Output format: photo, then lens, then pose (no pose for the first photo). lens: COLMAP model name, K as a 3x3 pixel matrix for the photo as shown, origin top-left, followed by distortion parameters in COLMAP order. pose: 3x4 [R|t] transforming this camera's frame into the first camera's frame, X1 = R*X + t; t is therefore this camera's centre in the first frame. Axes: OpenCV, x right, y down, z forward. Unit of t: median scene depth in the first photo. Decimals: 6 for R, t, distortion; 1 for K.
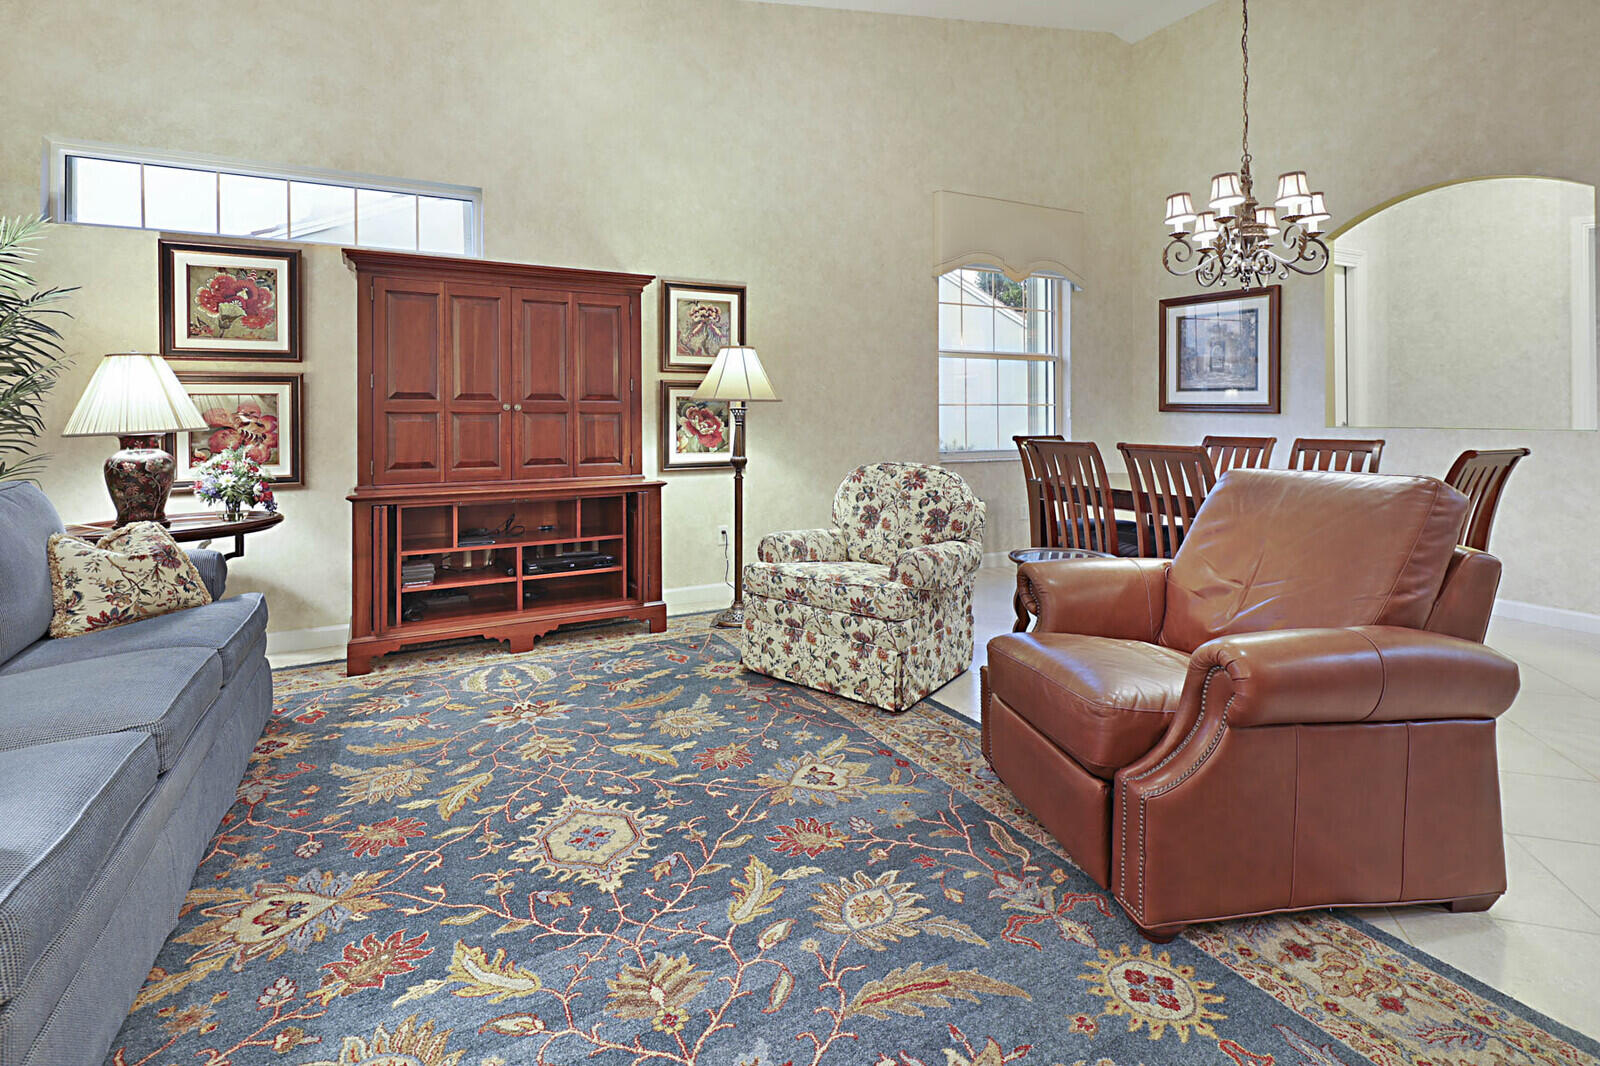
lens RADIAL K [[777.4, 0, 796.5], [0, 777.4, 412.9], [0, 0, 1]] dist [0.004908, -0.004934]
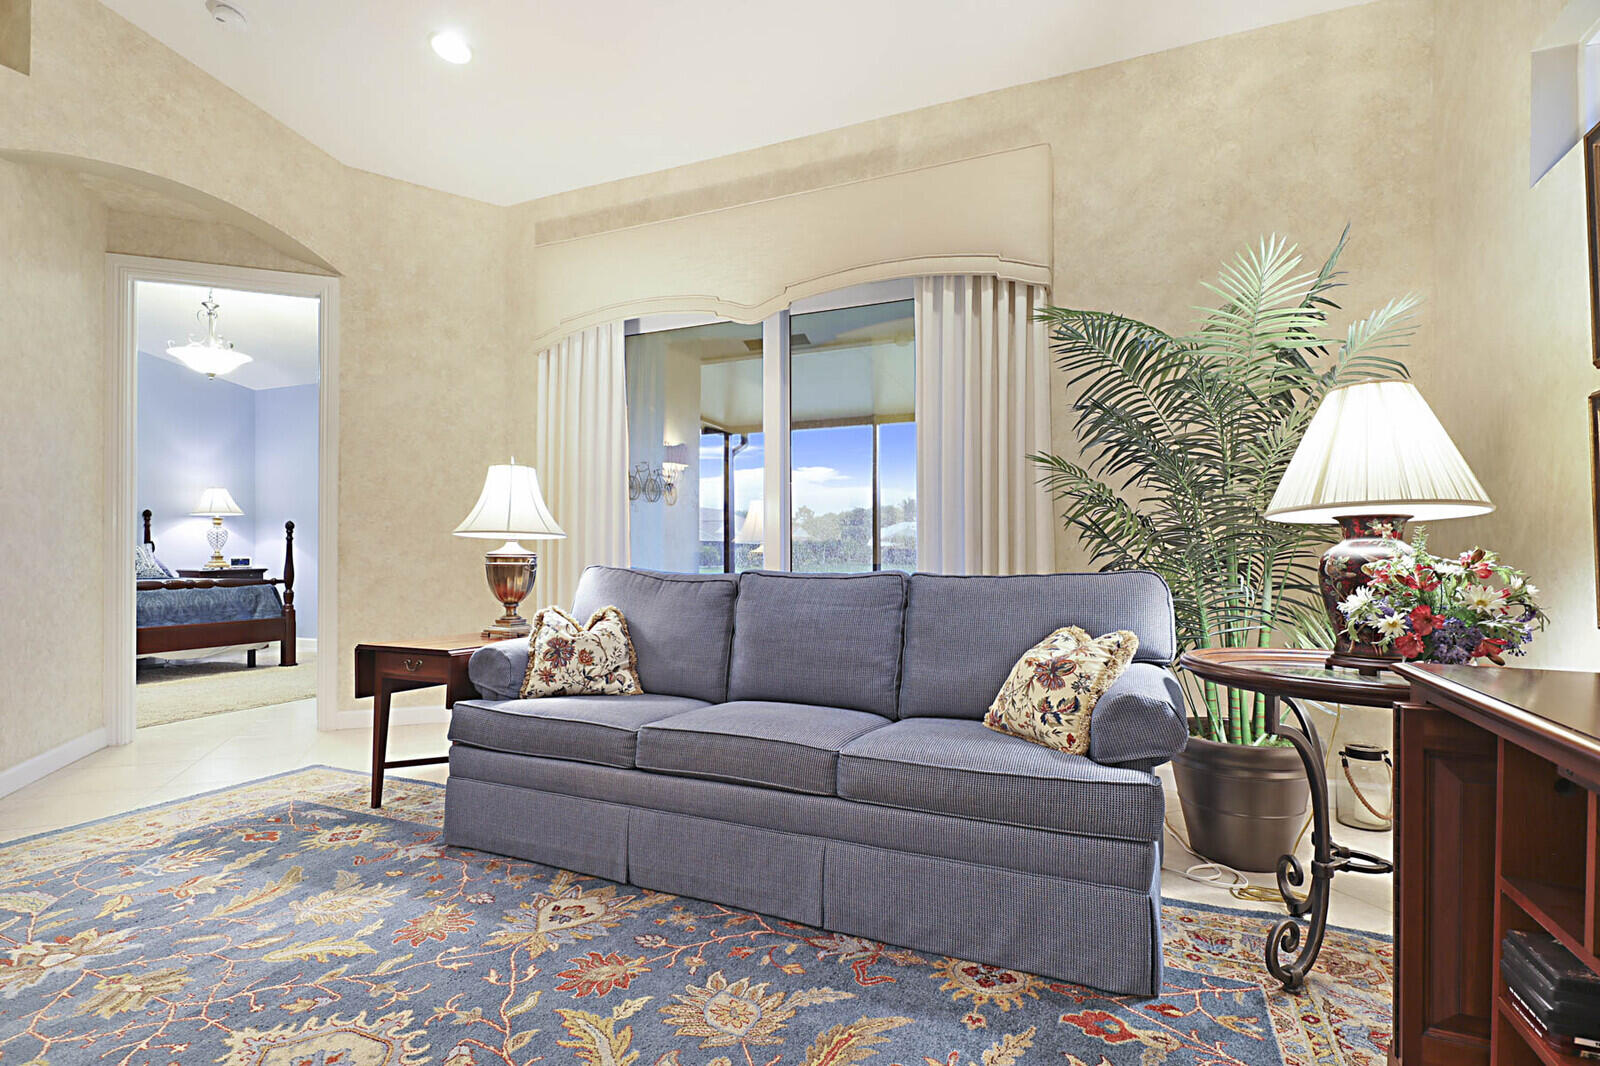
lens RADIAL K [[777.4, 0, 795.6], [0, 777.4, 547.7], [0, 0, 1]] dist [0.004908, -0.004934]
pose [[-0.781262, -0.001049, -0.624203, -0.096698], [0.004195, 0.999967, -0.006931, 0.048709], [0.624190, -0.008034, -0.781231, 1.071807]]
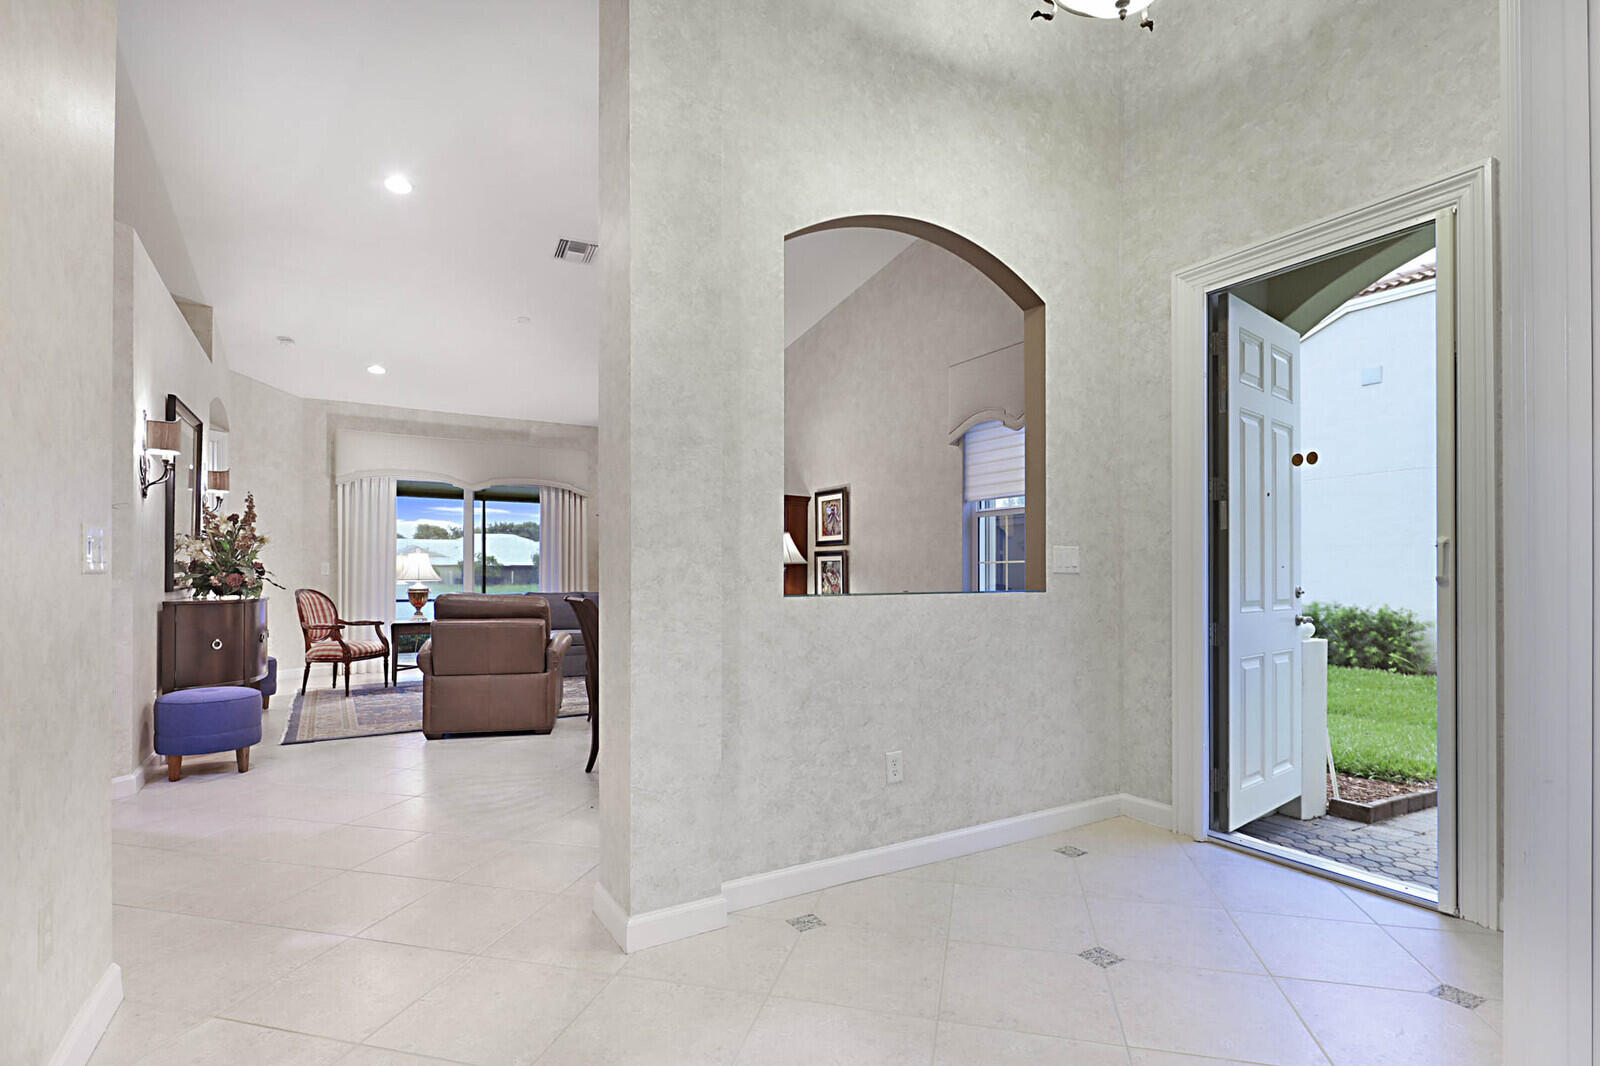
lens RADIAL K [[777.4, 0, 793.6], [0, 777.4, 568.0], [0, 0, 1]] dist [0.004908, -0.004934]
pose [[0.056789, -0.005602, -0.998371, 1.982121], [0.001868, 0.999983, -0.005505, 0.003922], [0.998384, -0.001552, 0.056798, 1.124195]]
